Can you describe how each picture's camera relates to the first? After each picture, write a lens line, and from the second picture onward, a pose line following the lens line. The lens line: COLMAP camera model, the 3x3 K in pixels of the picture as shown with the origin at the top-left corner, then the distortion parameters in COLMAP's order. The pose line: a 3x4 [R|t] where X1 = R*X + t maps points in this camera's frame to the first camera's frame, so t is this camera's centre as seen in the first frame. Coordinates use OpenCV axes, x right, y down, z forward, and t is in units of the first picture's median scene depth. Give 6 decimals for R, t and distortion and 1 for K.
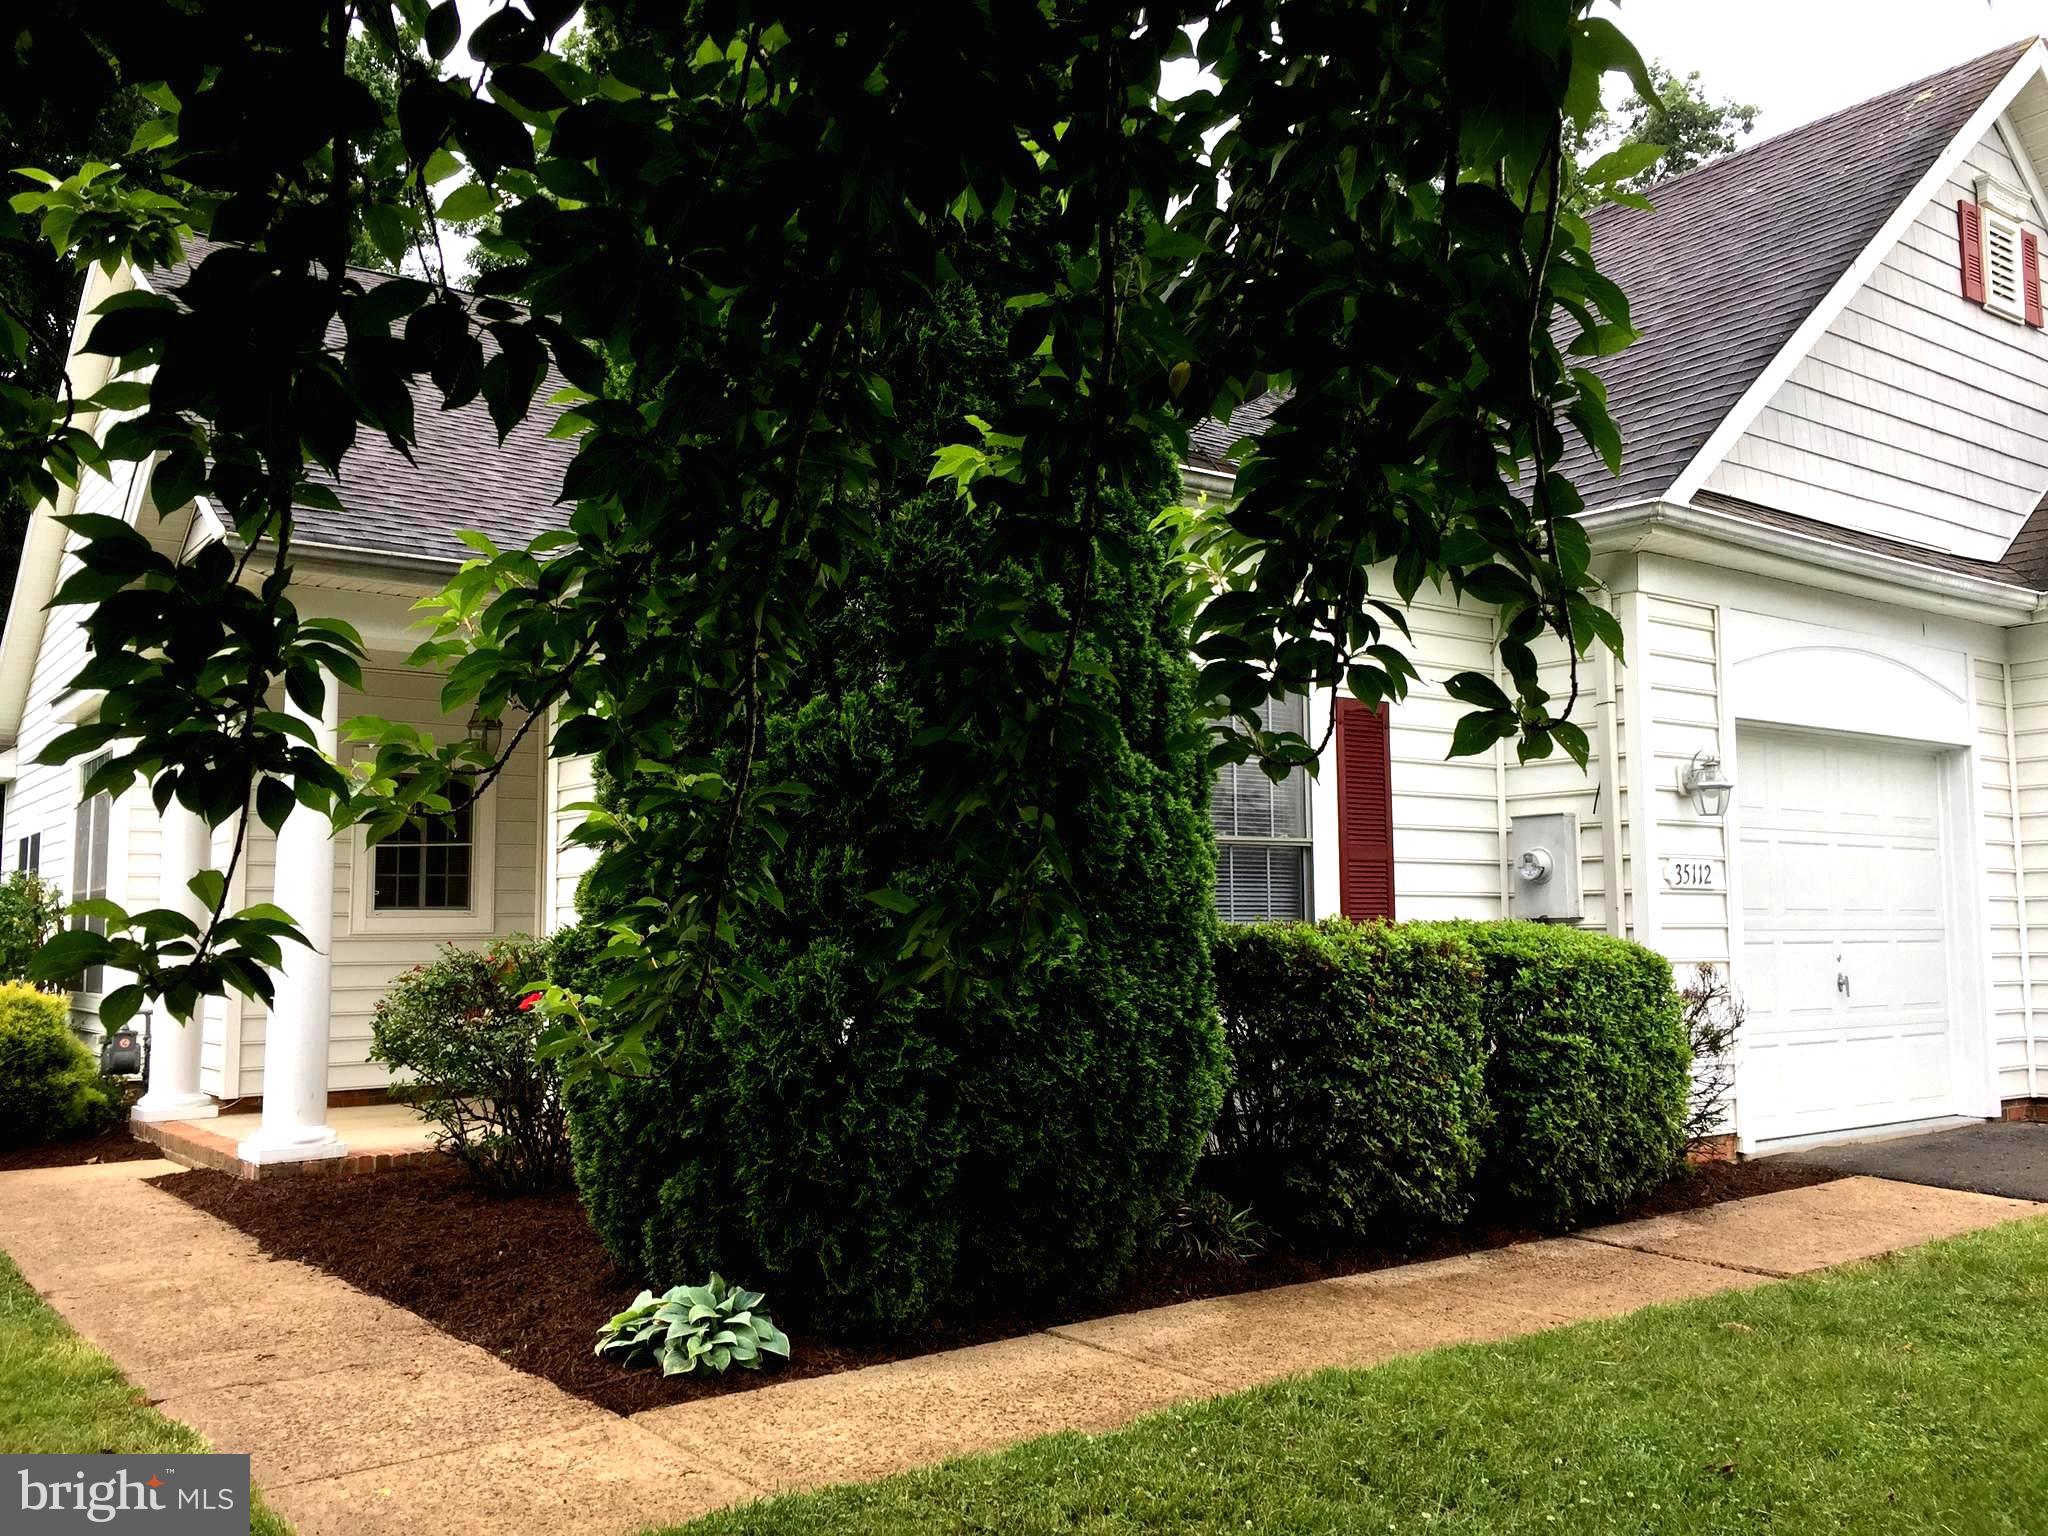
lens RADIAL K [[1800.9, 0, 1024.0], [0, 1800.9, 768.0], [0, 0, 1]] dist [0.000030, 0.003173]
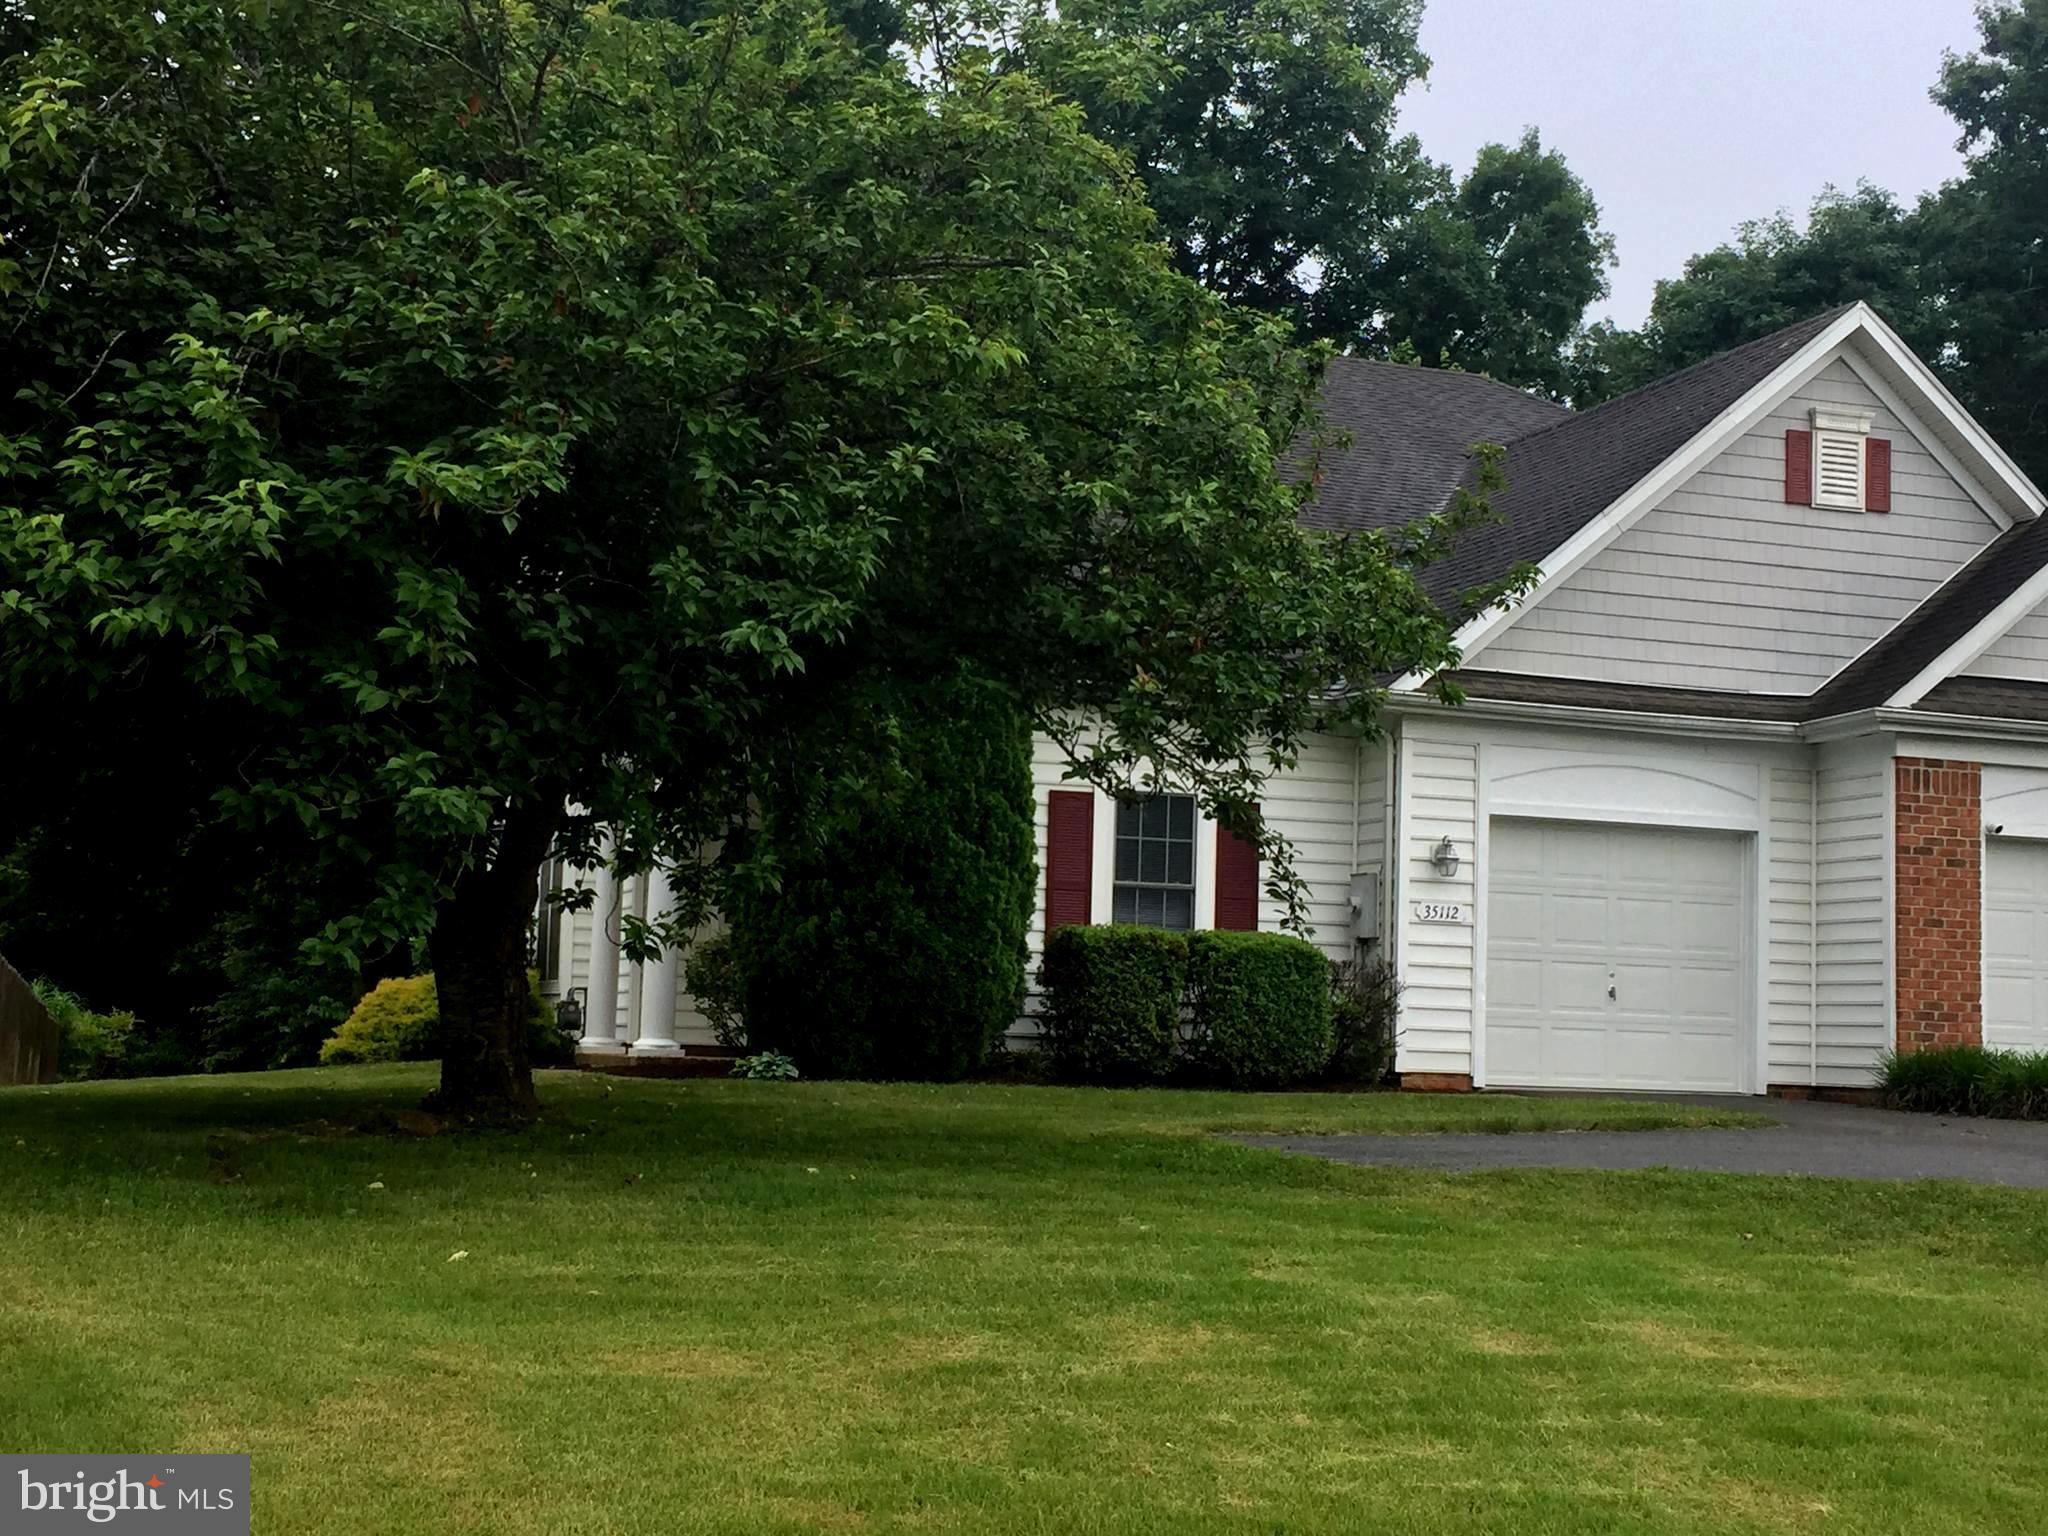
lens RADIAL K [[2784.2, 0, 1024.0], [0, 2784.2, 768.0], [0, 0, 1]] dist [0.098761, -0.002063]
pose [[0.952275, 0.008187, -0.305133, 0.801249], [-0.009235, 0.999955, -0.001993, -0.064403], [0.305103, 0.004716, 0.952308, -1.555420]]
